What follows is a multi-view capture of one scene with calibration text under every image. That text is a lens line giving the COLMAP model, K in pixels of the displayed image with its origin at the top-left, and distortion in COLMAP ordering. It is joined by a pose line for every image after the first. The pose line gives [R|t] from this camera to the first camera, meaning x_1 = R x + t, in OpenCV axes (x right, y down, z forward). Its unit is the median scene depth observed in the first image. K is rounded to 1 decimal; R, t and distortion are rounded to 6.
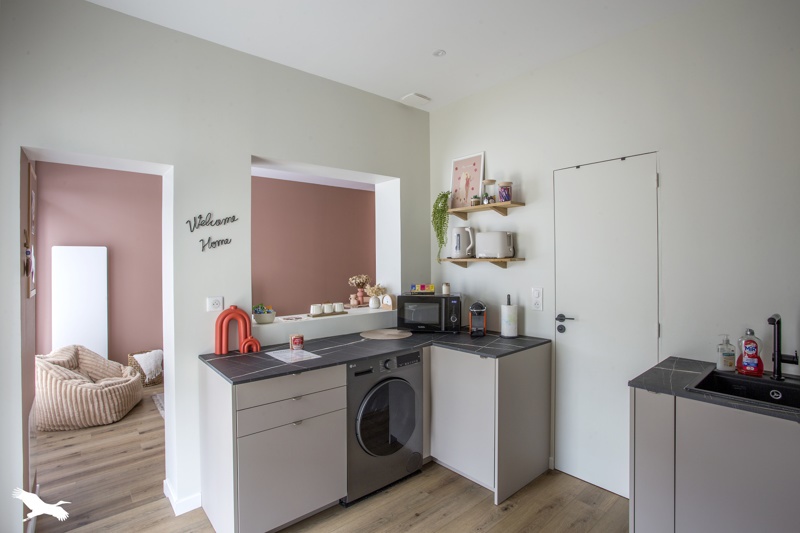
lens RADIAL K [[394.6, 0, 399.8], [0, 394.6, 256.3], [0, 0, 1]] dist [-0.075983, 0.035922]
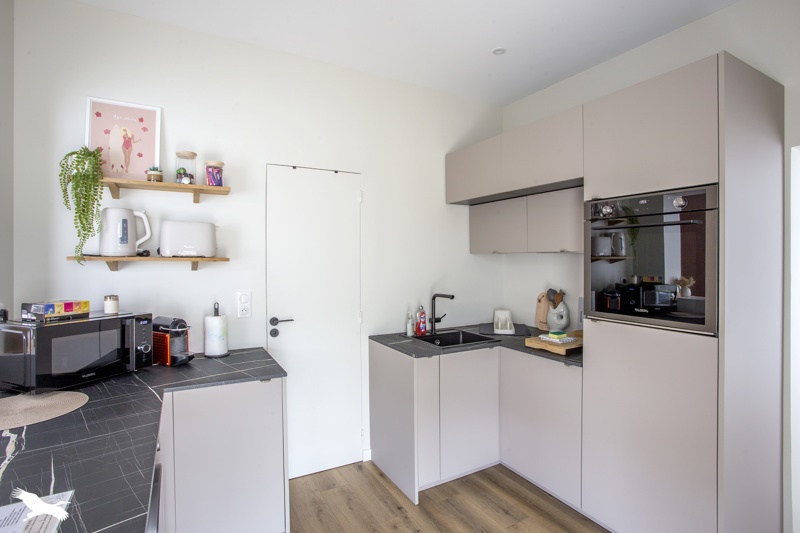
lens RADIAL K [[394.6, 0, 399.8], [0, 394.6, 256.3], [0, 0, 1]] dist [-0.075983, 0.035922]
pose [[0.192154, 0.017731, 0.981205, -0.412964], [-0.014217, 0.999782, -0.015283, 0.008933], [-0.981262, -0.011013, 0.192364, 0.464465]]
